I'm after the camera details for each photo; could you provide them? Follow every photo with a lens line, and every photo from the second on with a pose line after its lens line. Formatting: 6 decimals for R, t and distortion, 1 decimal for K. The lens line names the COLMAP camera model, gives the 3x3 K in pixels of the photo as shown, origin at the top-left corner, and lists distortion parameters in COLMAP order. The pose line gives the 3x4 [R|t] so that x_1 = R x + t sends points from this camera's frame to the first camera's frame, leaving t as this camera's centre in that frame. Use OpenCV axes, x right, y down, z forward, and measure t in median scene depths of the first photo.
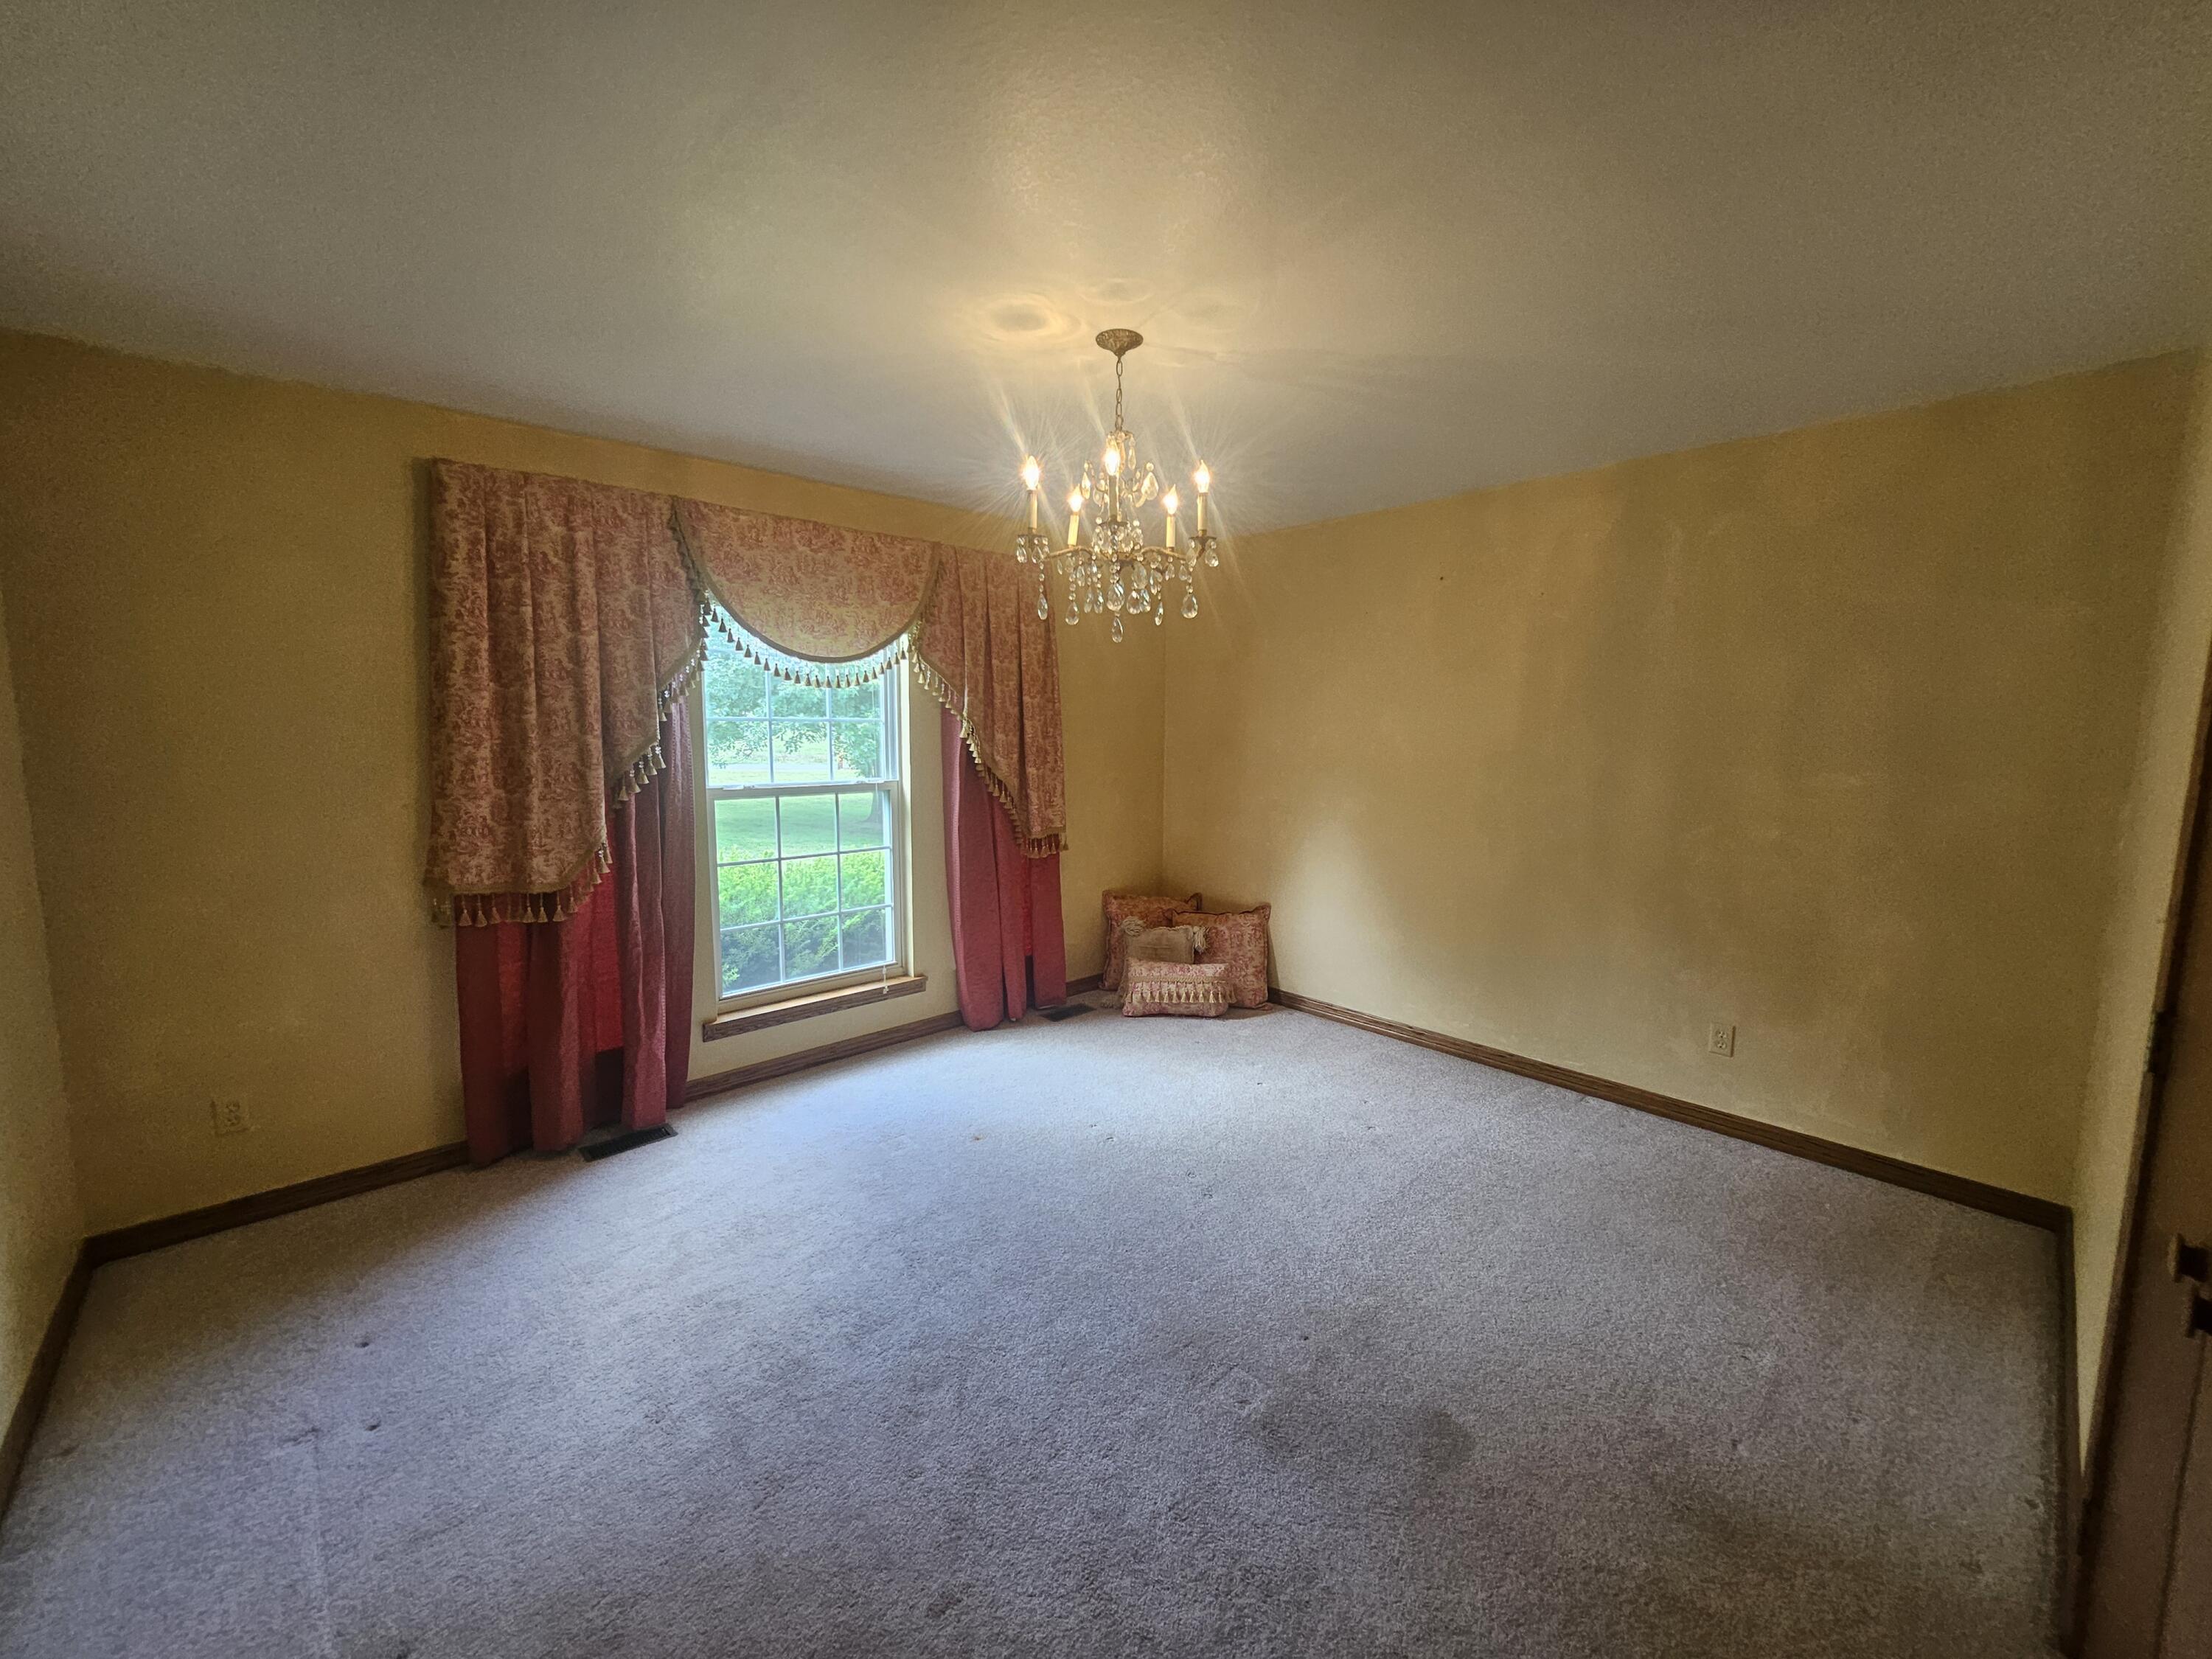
lens RADIAL K [[863.5, 0, 1109.2], [0, 863.5, 818.5], [0, 0, 1]] dist [0.010470, 0.000552]
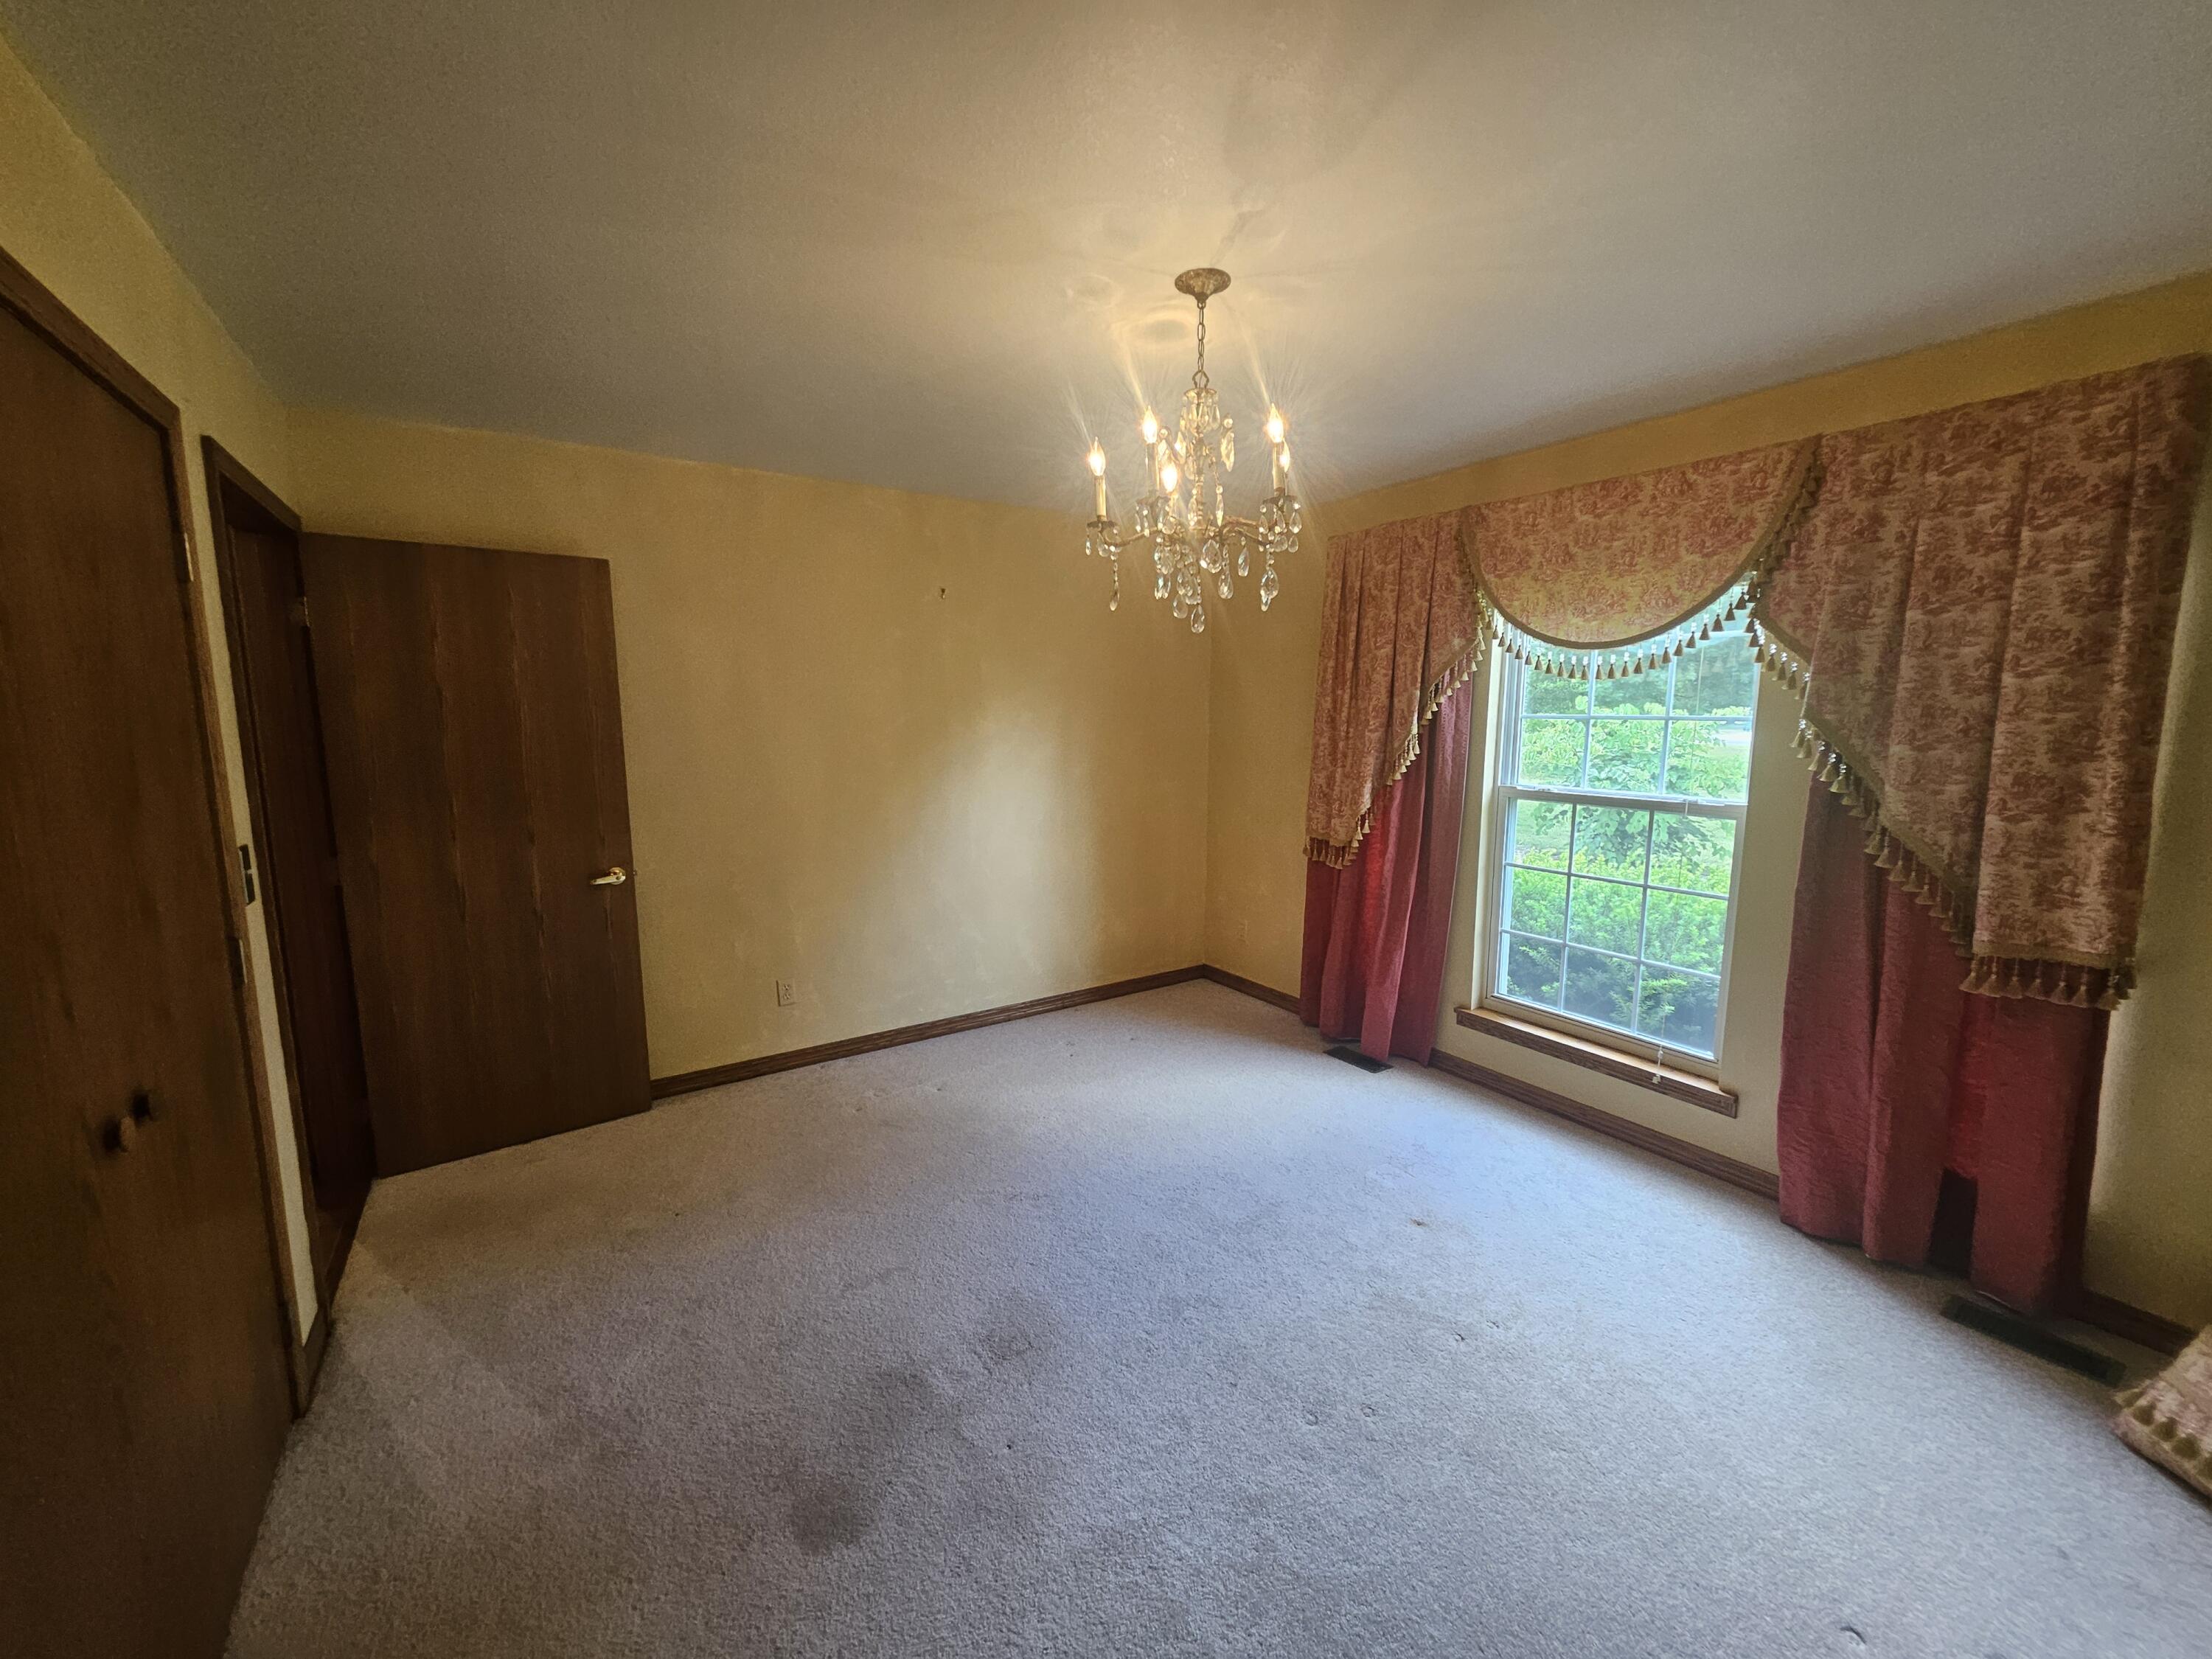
lens RADIAL K [[863.5, 0, 1110.8], [0, 863.5, 827.5], [0, 0, 1]] dist [0.010470, 0.000552]
pose [[-0.138315, 0.134345, -0.981234, 0.571163], [-0.109396, 0.982622, 0.149956, -0.085335], [0.984328, 0.128084, -0.121215, 0.658296]]
